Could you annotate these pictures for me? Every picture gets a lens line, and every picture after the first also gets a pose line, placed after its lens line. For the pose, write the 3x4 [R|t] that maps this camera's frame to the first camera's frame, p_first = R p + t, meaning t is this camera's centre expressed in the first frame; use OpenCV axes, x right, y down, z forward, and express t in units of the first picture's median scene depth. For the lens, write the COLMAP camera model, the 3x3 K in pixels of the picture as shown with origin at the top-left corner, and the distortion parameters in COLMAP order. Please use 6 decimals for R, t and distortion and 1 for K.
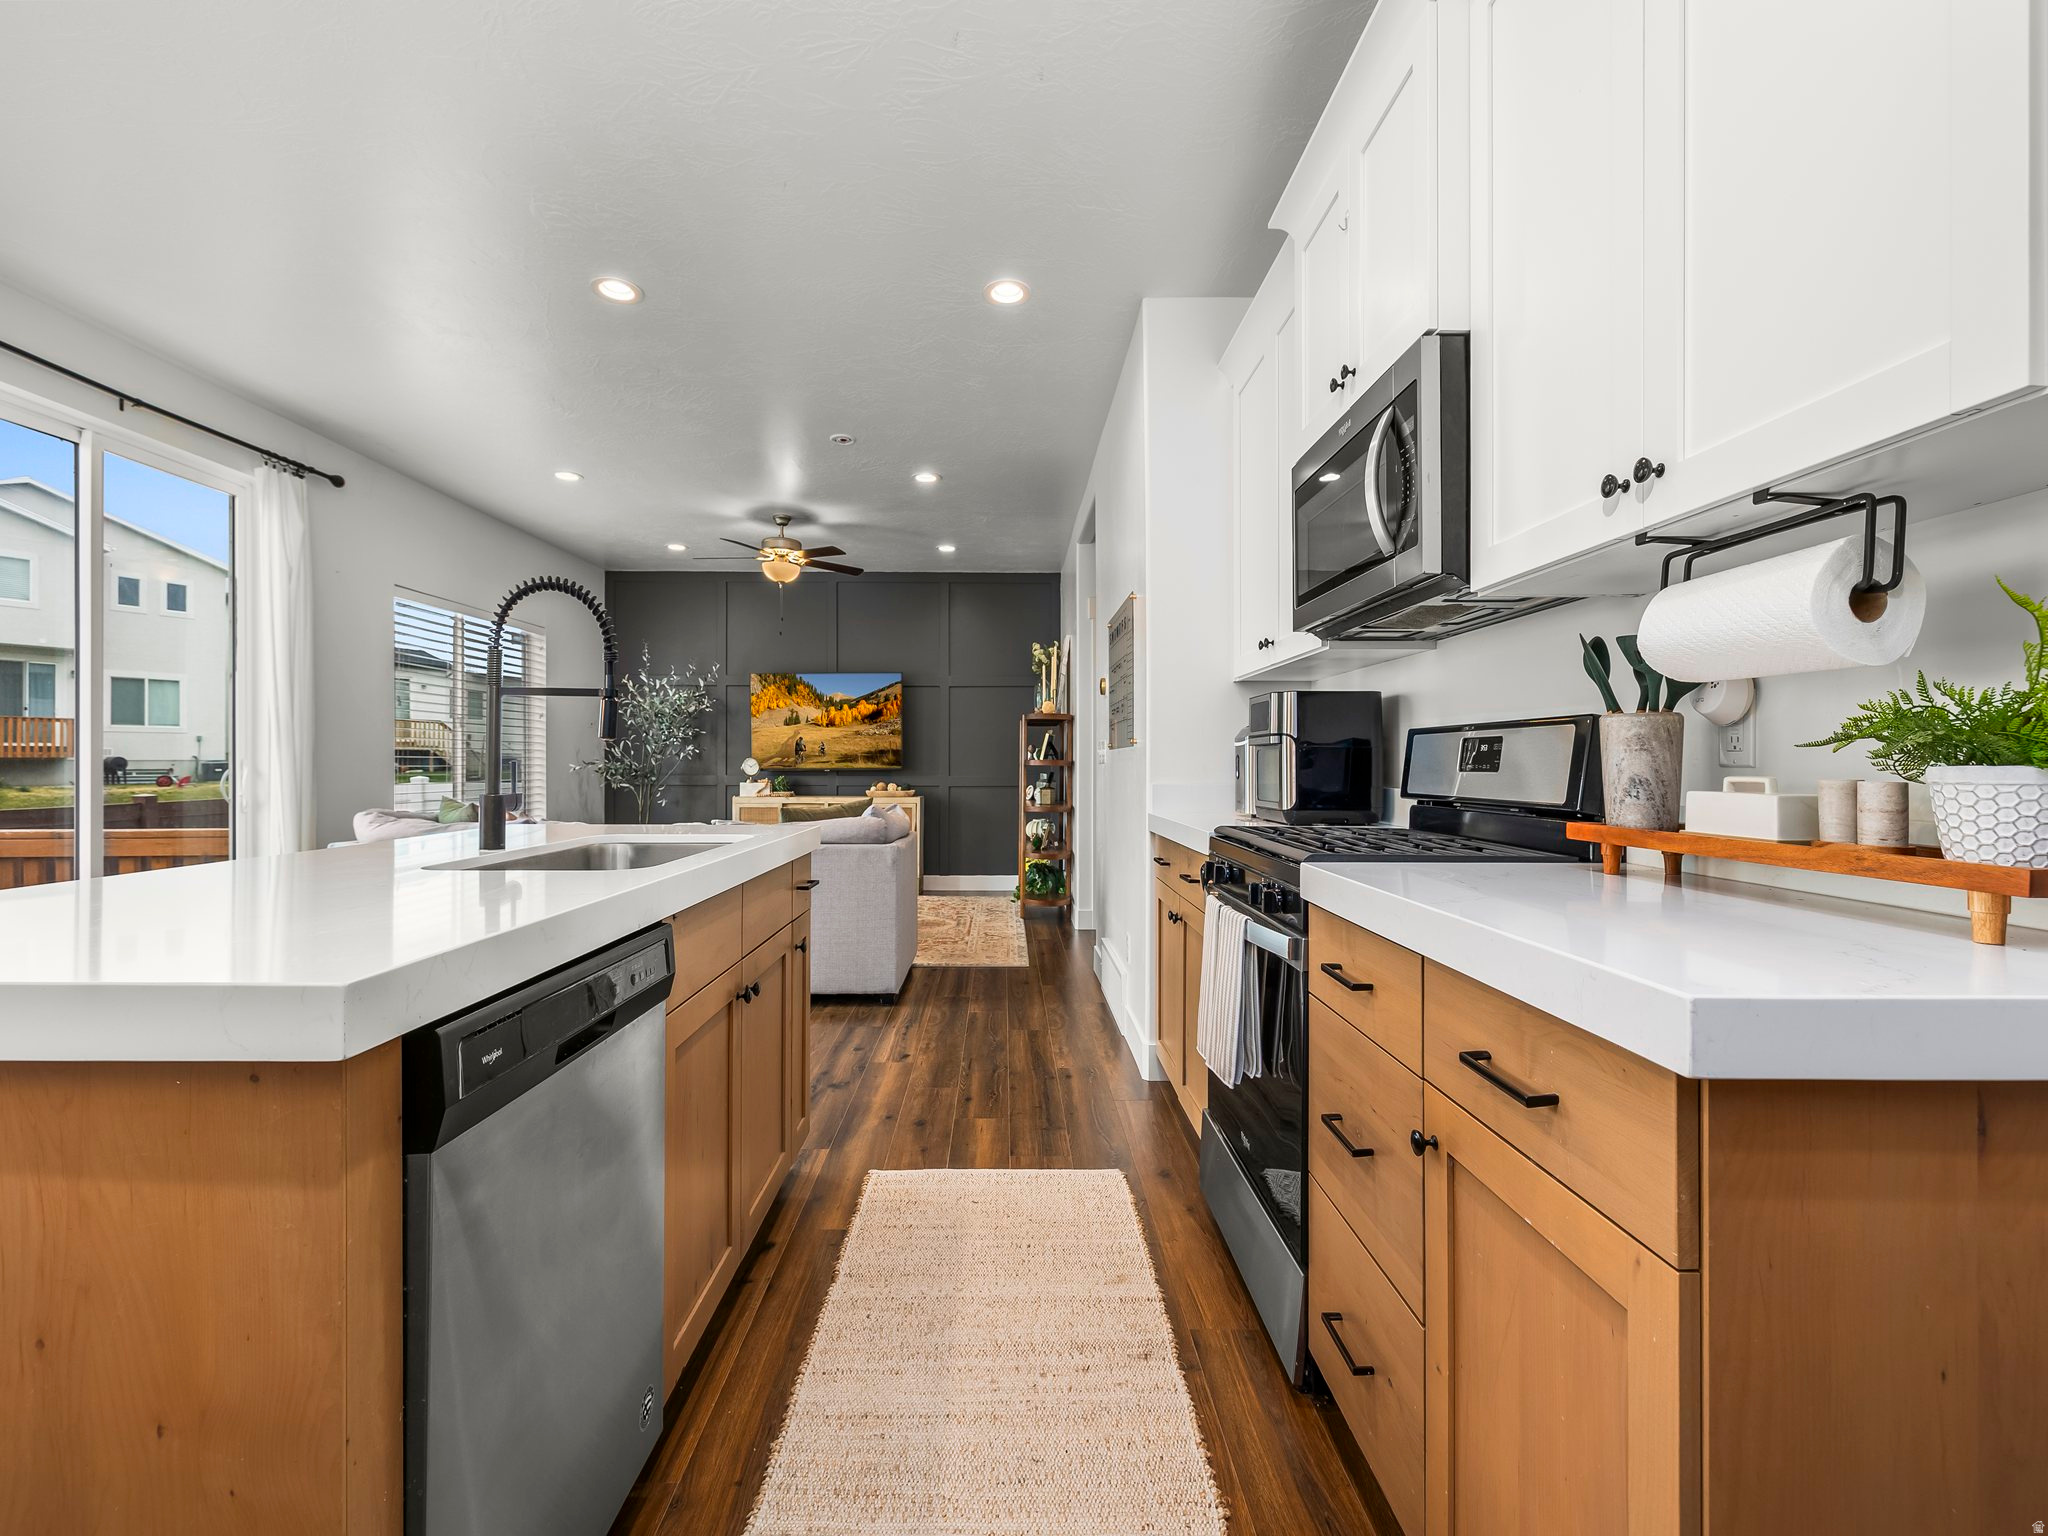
lens RADIAL K [[874.2, 0, 990.4], [0, 874.2, 758.9], [0, 0, 1]] dist [0.000313, 0.000113]
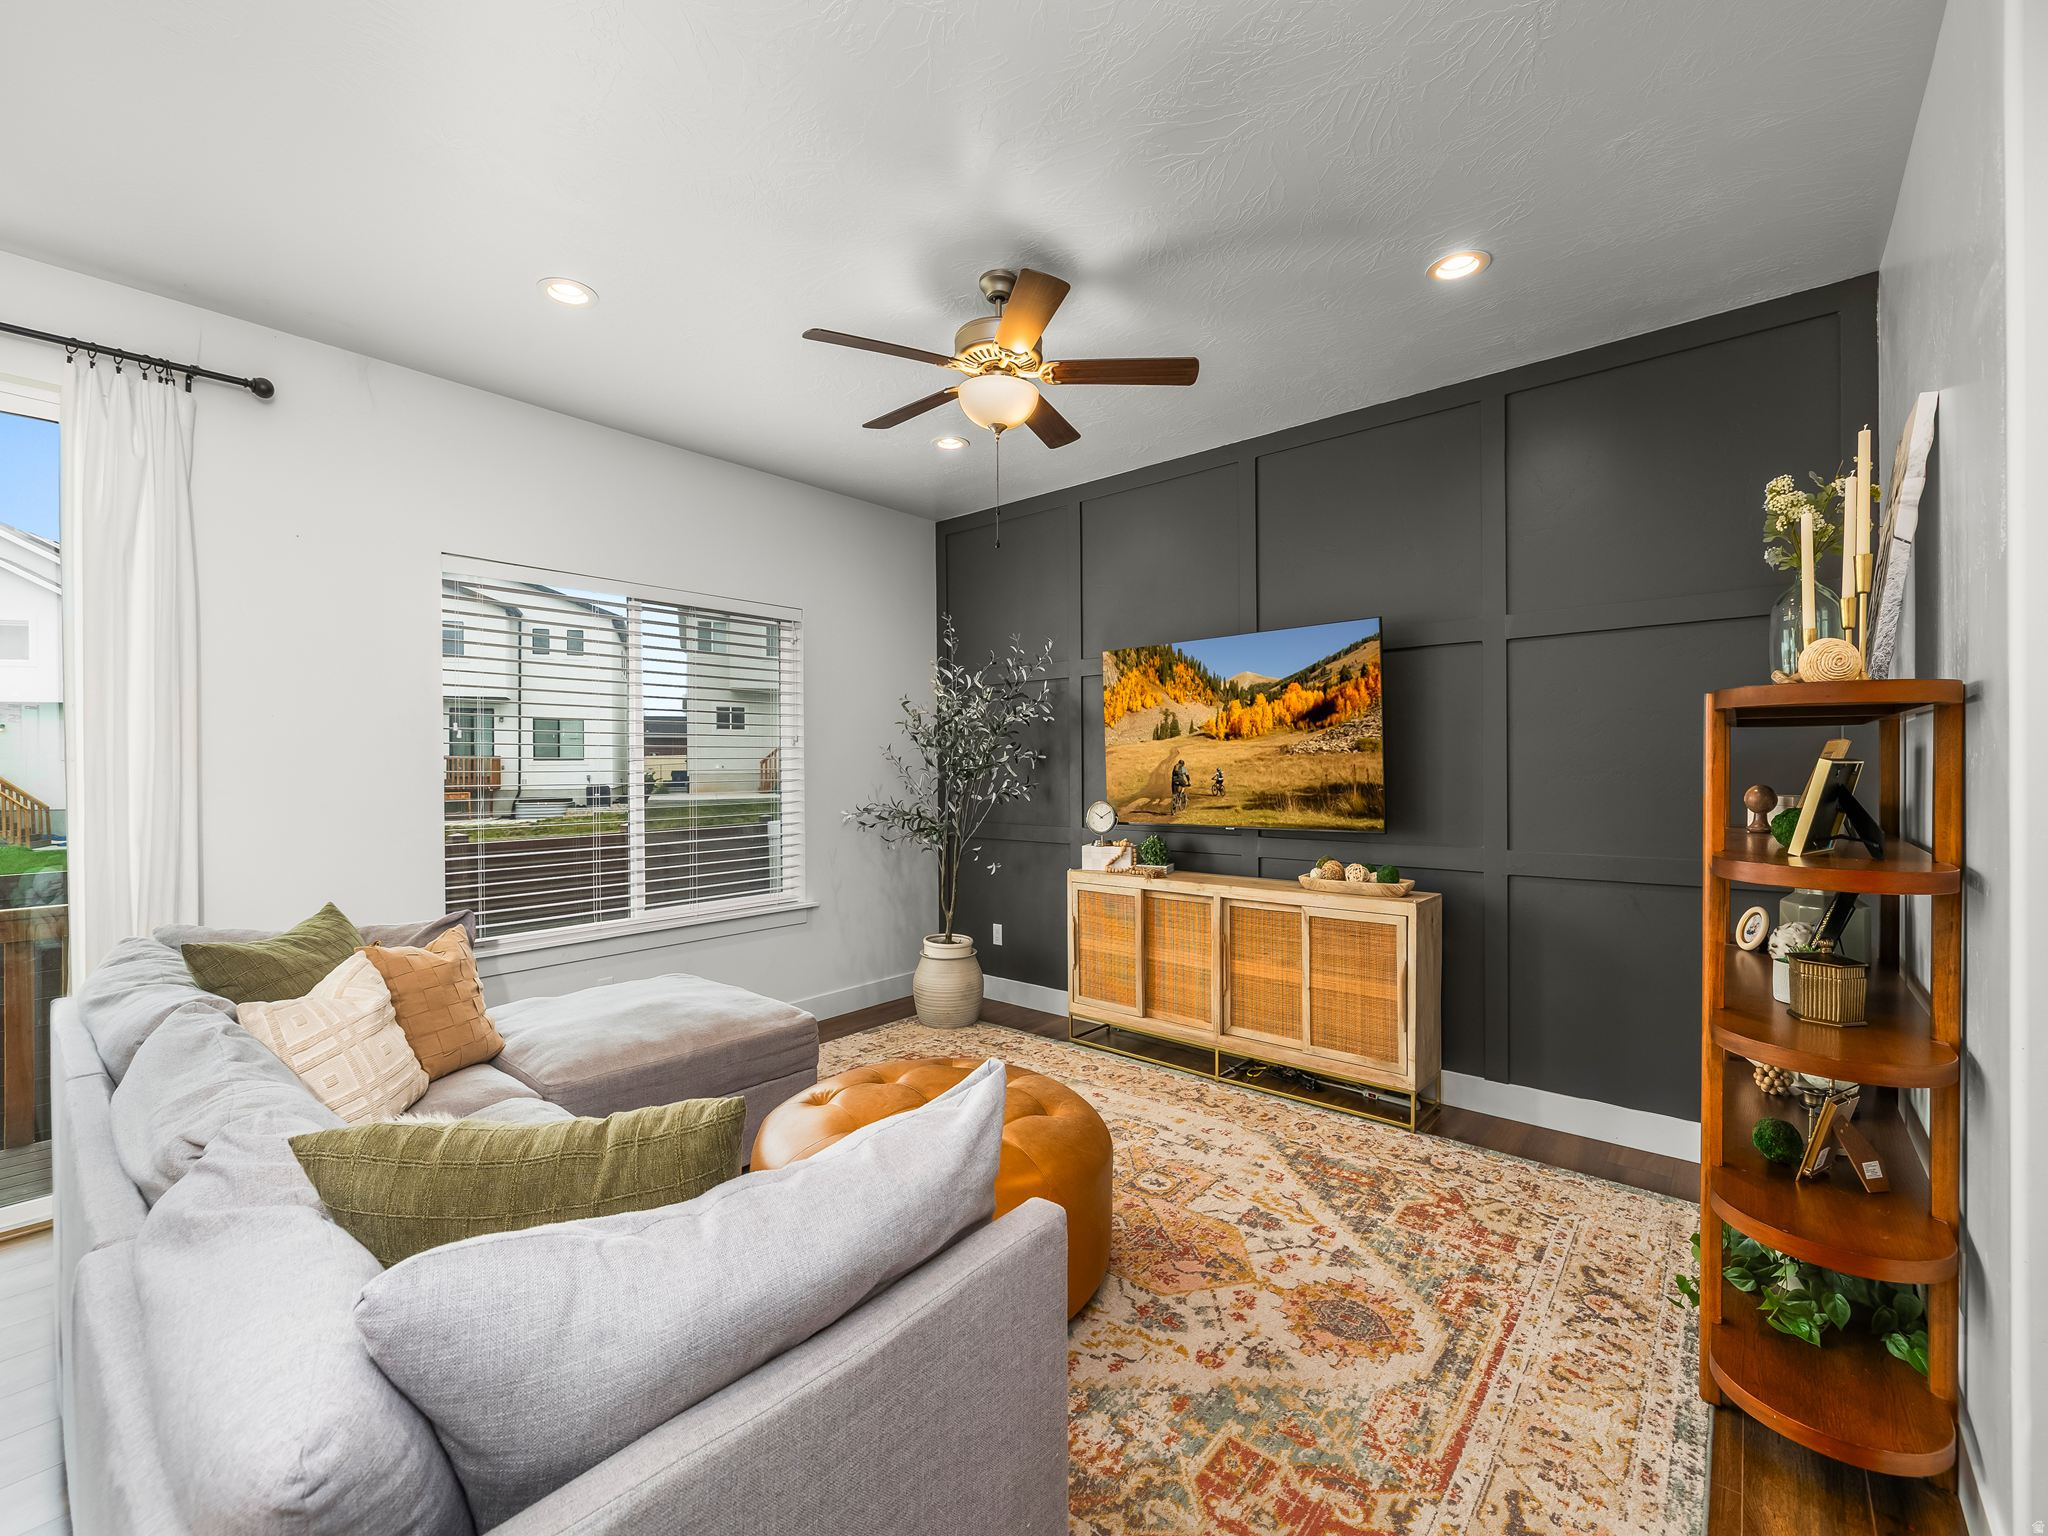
lens RADIAL K [[868.6, 0, 1013.6], [0, 868.6, 766.6], [0, 0, 1]] dist [0.000769, 0.000225]
pose [[0.770180, -0.009904, -0.637749, 0.036946], [0.018304, 0.999811, 0.006578, -0.027585], [0.637564, -0.016739, 0.770216, 0.538679]]
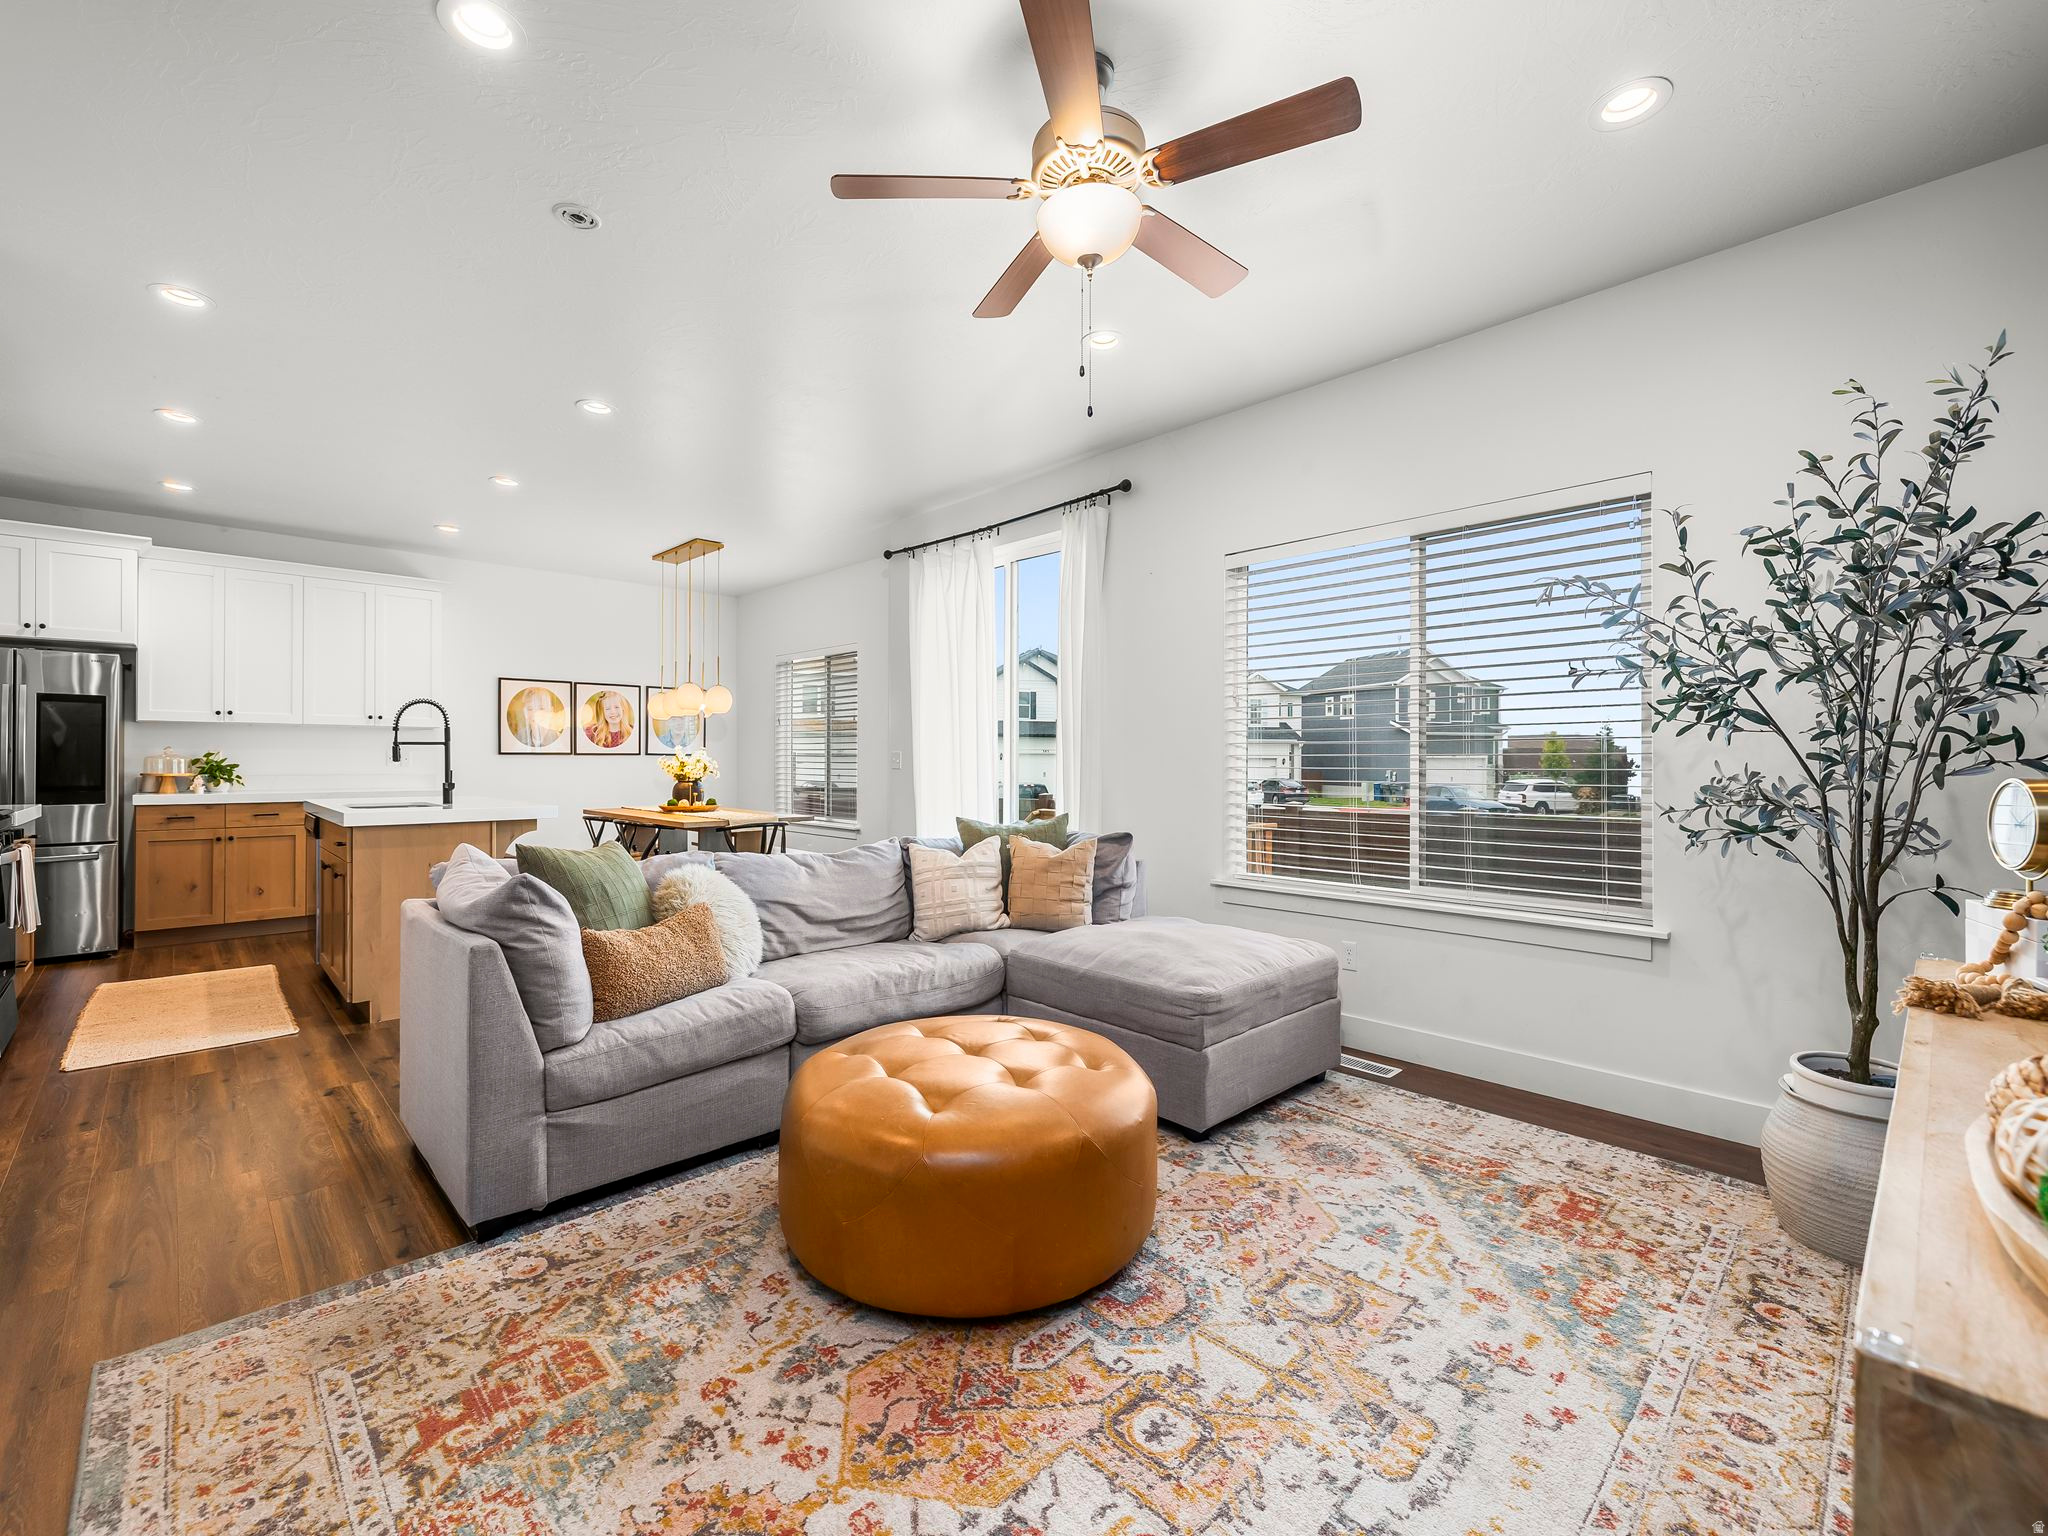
lens RADIAL K [[880.3, 0, 1003.0], [0, 880.3, 758.5], [0, 0, 1]] dist [0.002073, 0.000704]
pose [[-0.718366, -0.006876, -0.695632, 0.019212], [0.003810, 0.999897, -0.013818, -0.003840], [0.695655, -0.012577, -0.718266, 0.977424]]
